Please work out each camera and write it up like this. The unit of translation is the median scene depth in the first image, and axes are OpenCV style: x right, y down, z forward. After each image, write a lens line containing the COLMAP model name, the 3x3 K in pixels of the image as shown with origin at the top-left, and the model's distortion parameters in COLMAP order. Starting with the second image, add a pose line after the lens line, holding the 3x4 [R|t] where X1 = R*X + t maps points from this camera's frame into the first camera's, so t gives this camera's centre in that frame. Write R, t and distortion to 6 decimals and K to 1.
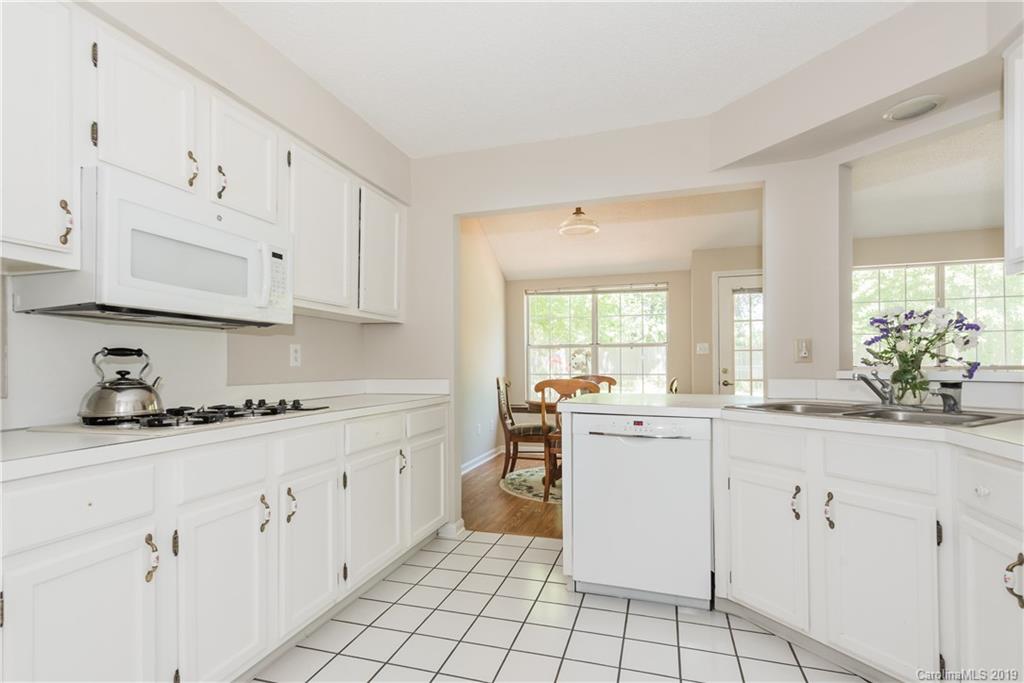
lens RADIAL K [[520.2, 0, 475.4], [0, 520.2, 359.5], [0, 0, 1]] dist [0.014235, -0.007671]
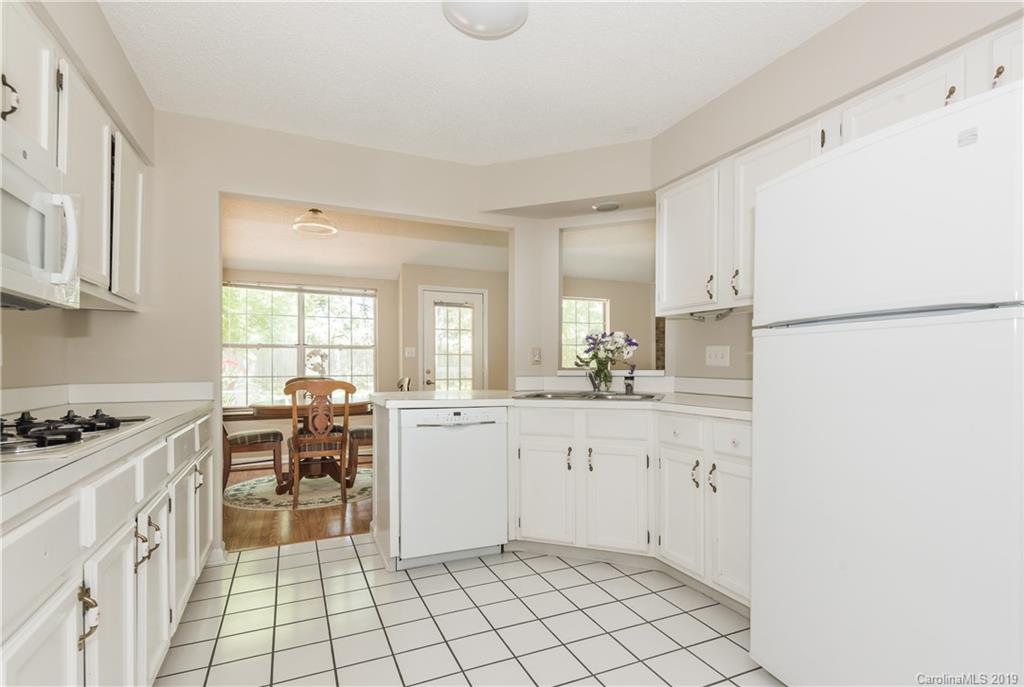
lens RADIAL K [[551.5, 0, 512.0], [0, 551.5, 363.2], [0, 0, 1]] dist [0.012980, -0.001102]
pose [[0.711367, 0.007628, 0.702779, -0.432913], [-0.009183, 0.999957, -0.001558, 0.004765], [-0.702760, -0.005346, 0.711407, -0.000025]]
